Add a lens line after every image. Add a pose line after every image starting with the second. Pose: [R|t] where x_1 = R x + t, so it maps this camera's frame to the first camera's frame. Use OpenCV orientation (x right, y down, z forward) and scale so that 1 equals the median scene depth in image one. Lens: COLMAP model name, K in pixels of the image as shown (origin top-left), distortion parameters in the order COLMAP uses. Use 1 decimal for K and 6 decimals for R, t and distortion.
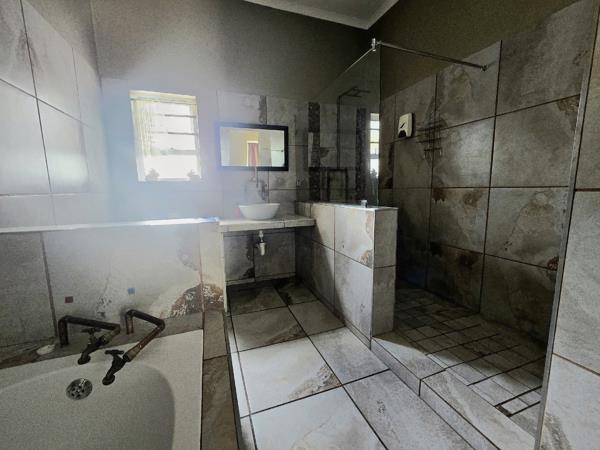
lens RADIAL K [[245.6, 0, 299.9], [0, 245.6, 220.2], [0, 0, 1]] dist [-0.000783, -0.000290]
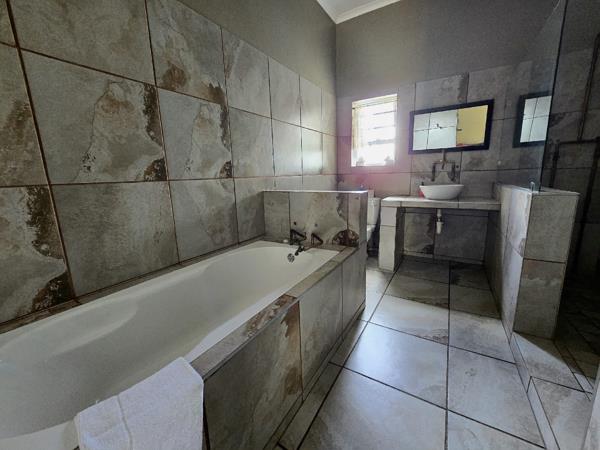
lens RADIAL K [[245.6, 0, 299.9], [0, 245.6, 220.2], [0, 0, 1]] dist [-0.000783, -0.000290]
pose [[0.620051, 0.139962, -0.771976, 0.294844], [-0.080972, 0.990121, 0.114475, 0.012921], [0.780372, -0.008472, 0.625258, -0.133057]]
